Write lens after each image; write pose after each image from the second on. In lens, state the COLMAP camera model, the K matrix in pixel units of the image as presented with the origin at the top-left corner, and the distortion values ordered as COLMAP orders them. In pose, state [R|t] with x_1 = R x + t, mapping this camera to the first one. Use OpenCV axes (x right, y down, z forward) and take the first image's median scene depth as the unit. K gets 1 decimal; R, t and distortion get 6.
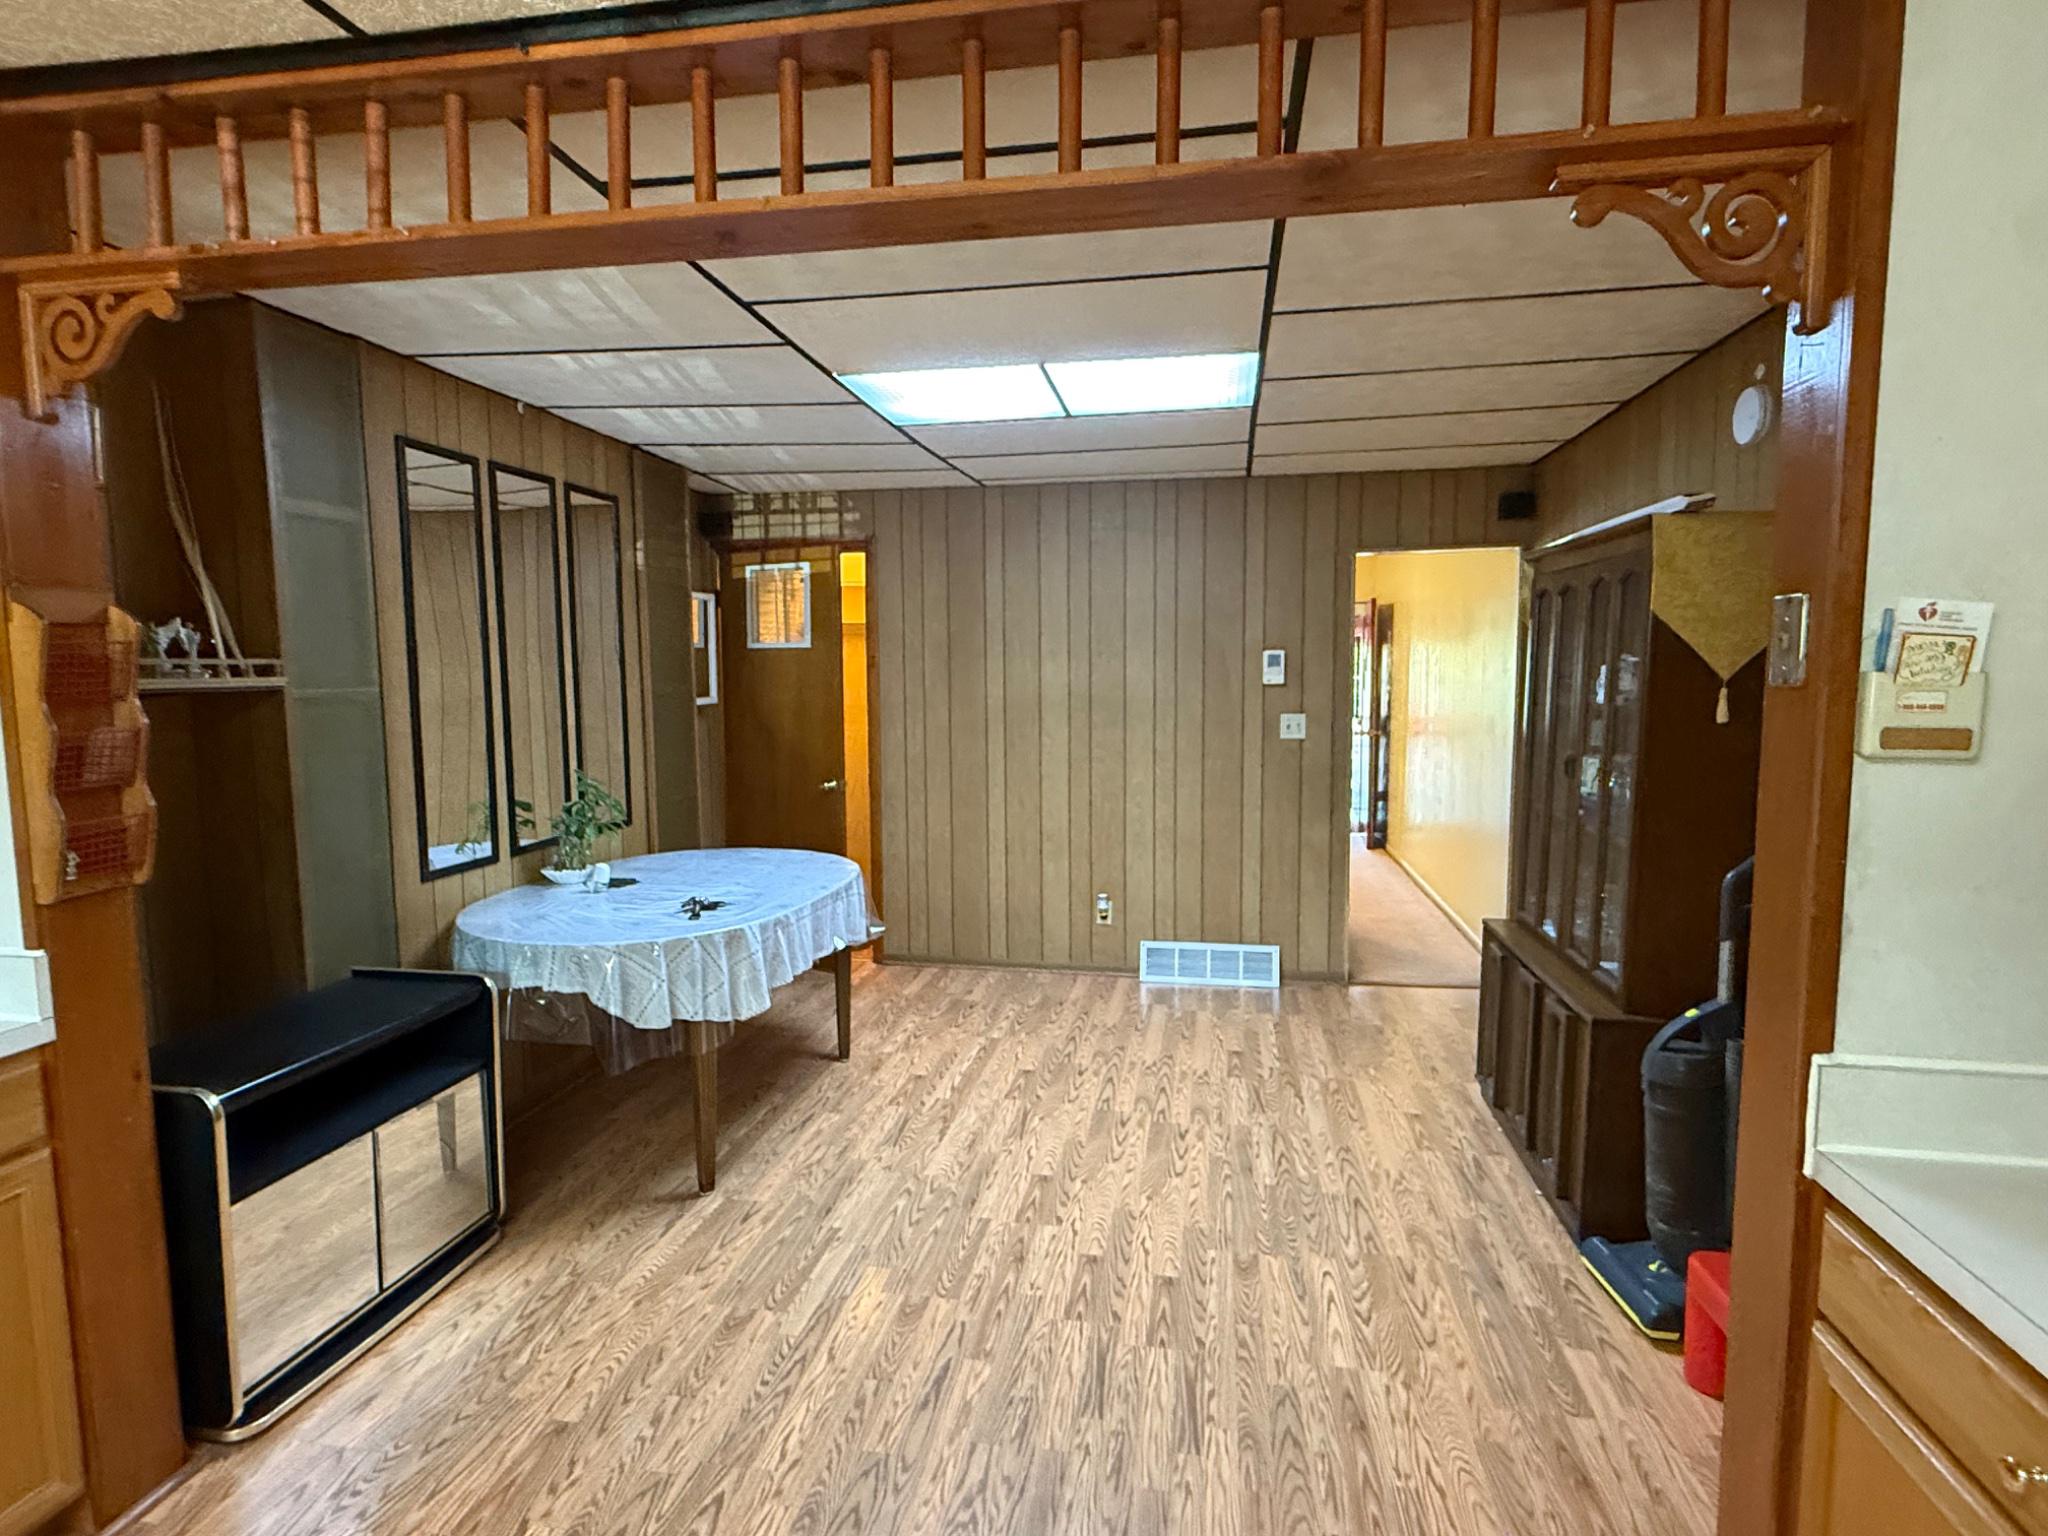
lens RADIAL K [[1078.2, 0, 1029.1], [0, 1078.2, 766.9], [0, 0, 1]] dist [-0.003453, -0.001037]
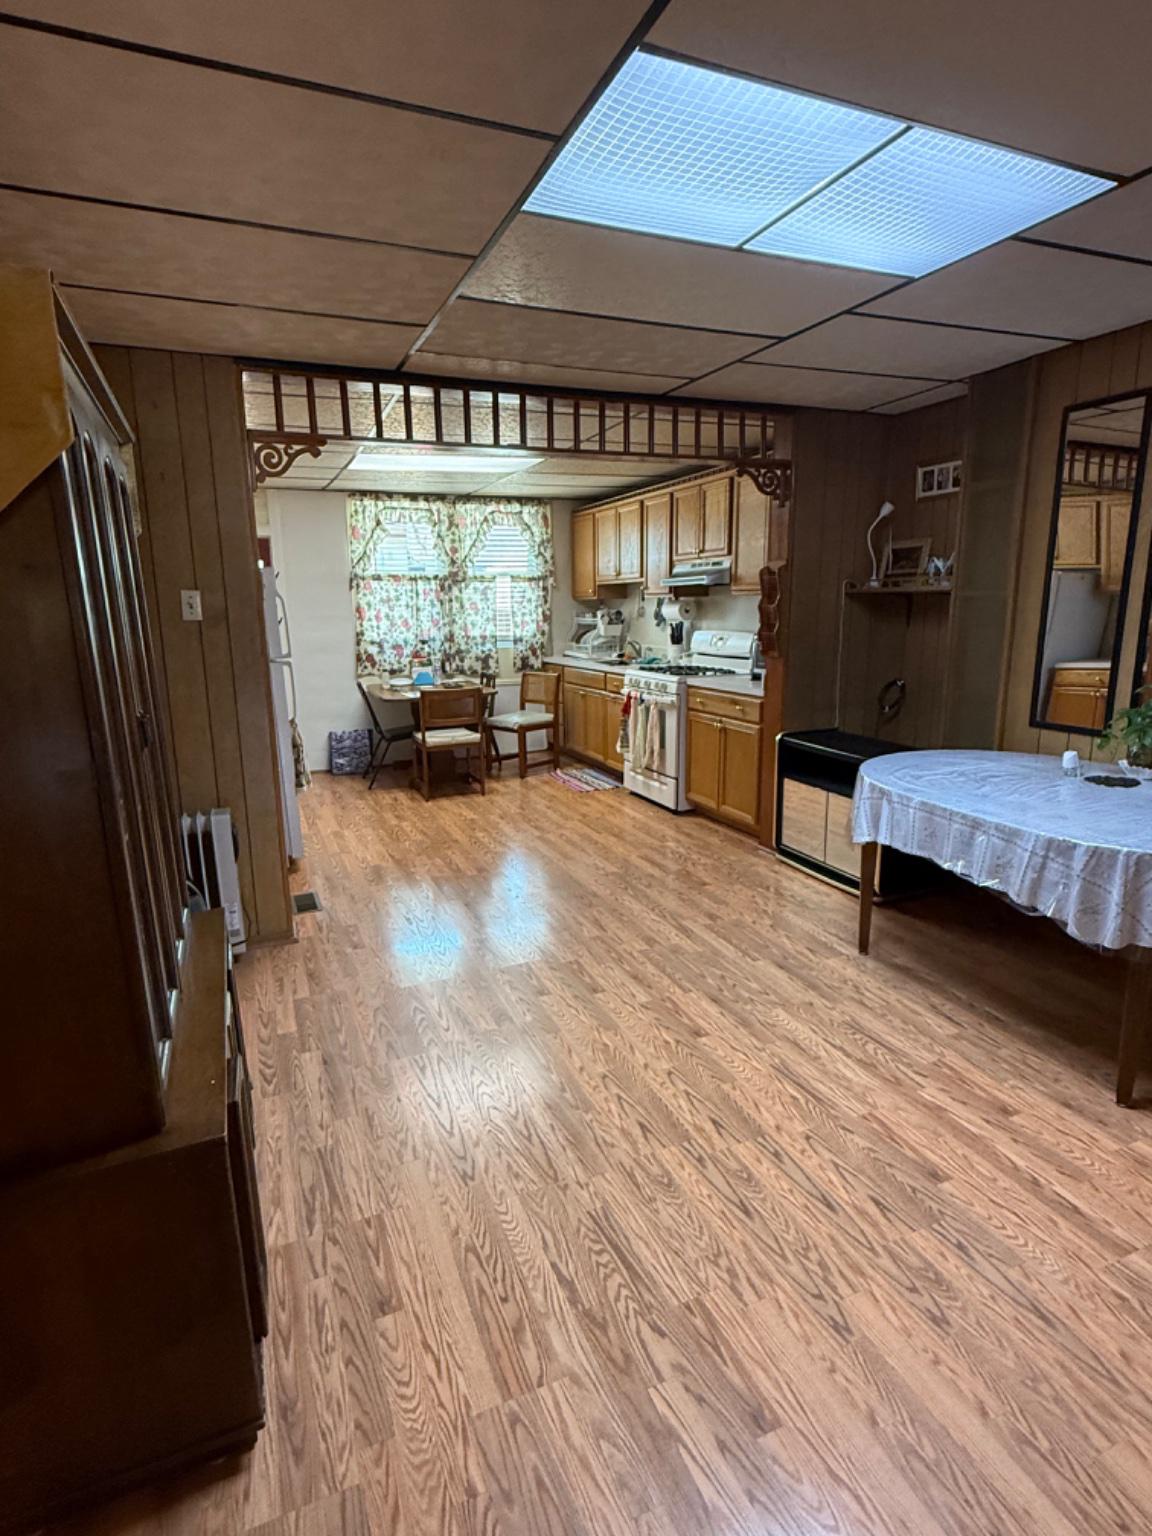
lens RADIAL K [[808.6, 0, 580.2], [0, 808.6, 770.7], [0, 0, 1]] dist [-0.003453, -0.001037]
pose [[-0.841253, 0.131896, -0.524306, 0.517305], [-0.026391, 0.958611, 0.283494, -0.125242], [0.539997, 0.252327, -0.802954, 1.502635]]
